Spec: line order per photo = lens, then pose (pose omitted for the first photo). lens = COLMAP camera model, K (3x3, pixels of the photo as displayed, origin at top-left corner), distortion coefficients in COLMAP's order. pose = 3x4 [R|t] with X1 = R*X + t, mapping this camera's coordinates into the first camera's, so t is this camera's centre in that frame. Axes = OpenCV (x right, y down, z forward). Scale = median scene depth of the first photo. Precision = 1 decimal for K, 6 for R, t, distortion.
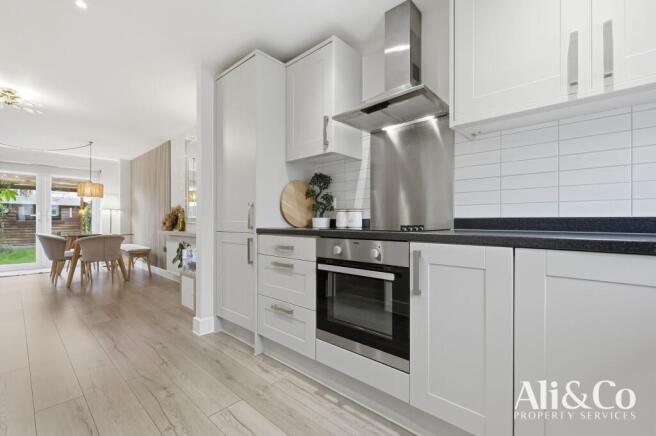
lens RADIAL K [[291.1, 0, 327.6], [0, 291.1, 218.8], [0, 0, 1]] dist [-0.002004, -0.000313]
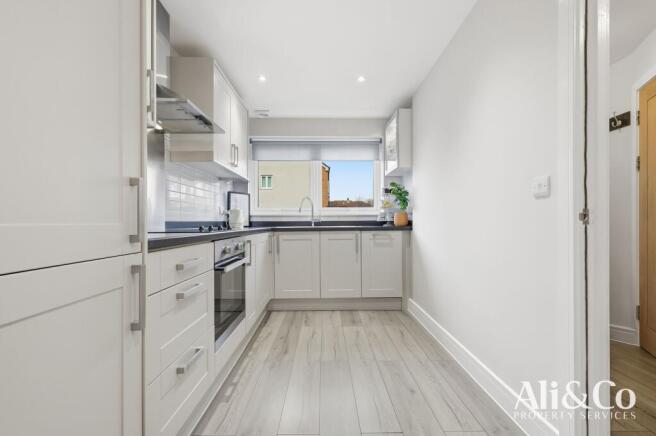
lens RADIAL K [[291.1, 0, 330.0], [0, 291.1, 219.1], [0, 0, 1]] dist [-0.002004, -0.000313]
pose [[-0.684175, 0.003970, 0.729307, -0.980450], [0.006174, 0.999981, 0.000349, 0.005550], [-0.729292, 0.004741, -0.684186, 1.427149]]
